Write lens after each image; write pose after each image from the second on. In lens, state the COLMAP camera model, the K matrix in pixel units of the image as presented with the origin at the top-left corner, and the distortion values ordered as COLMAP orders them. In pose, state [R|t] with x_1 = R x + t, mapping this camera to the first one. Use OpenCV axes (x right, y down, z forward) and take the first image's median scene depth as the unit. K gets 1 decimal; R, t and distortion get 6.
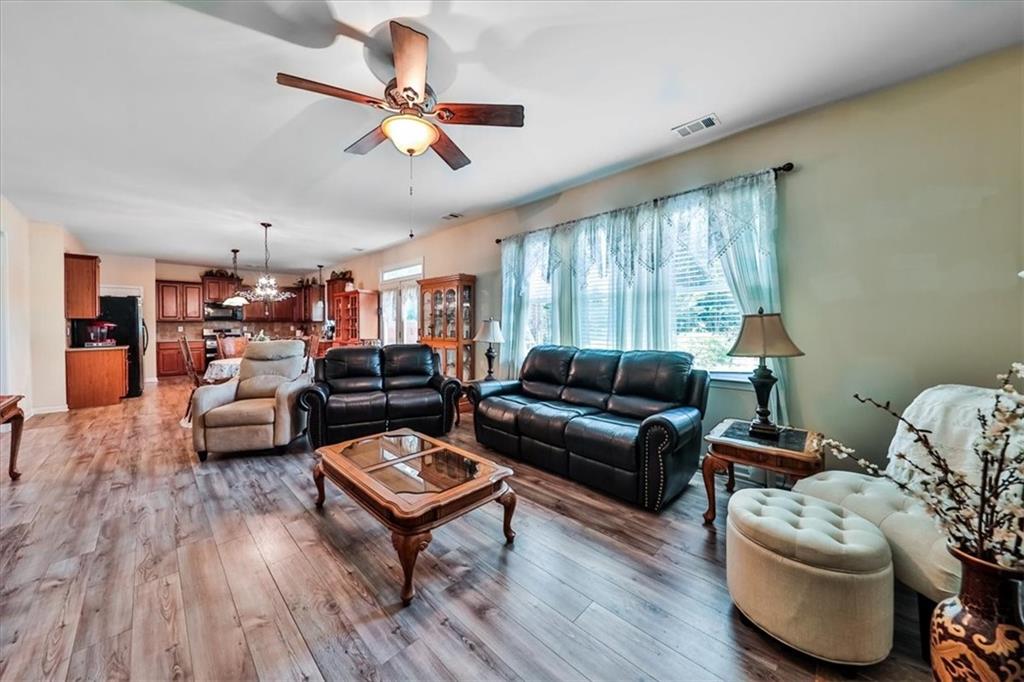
lens RADIAL K [[356.2, 0, 505.3], [0, 356.2, 343.1], [0, 0, 1]] dist [0.000408, -0.003365]
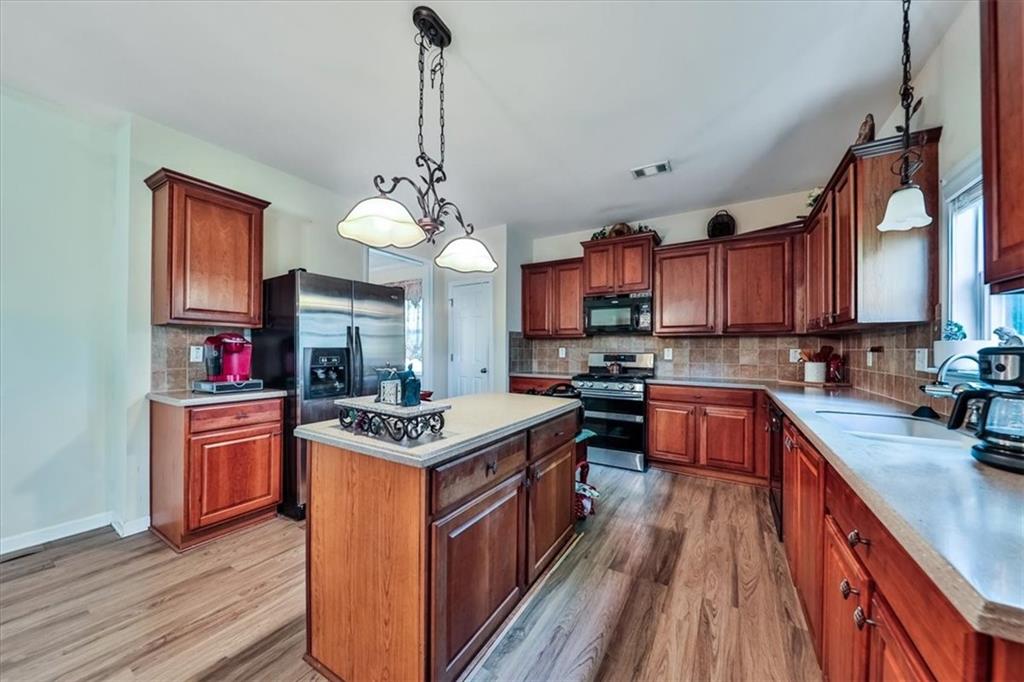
lens RADIAL K [[356.2, 0, 505.3], [0, 356.2, 343.1], [0, 0, 1]] dist [0.000408, -0.003365]
pose [[0.222238, -0.014457, -0.974885, -0.385203], [-0.055702, 0.998069, -0.027498, -0.032894], [0.973400, 0.060415, 0.221003, 0.754622]]
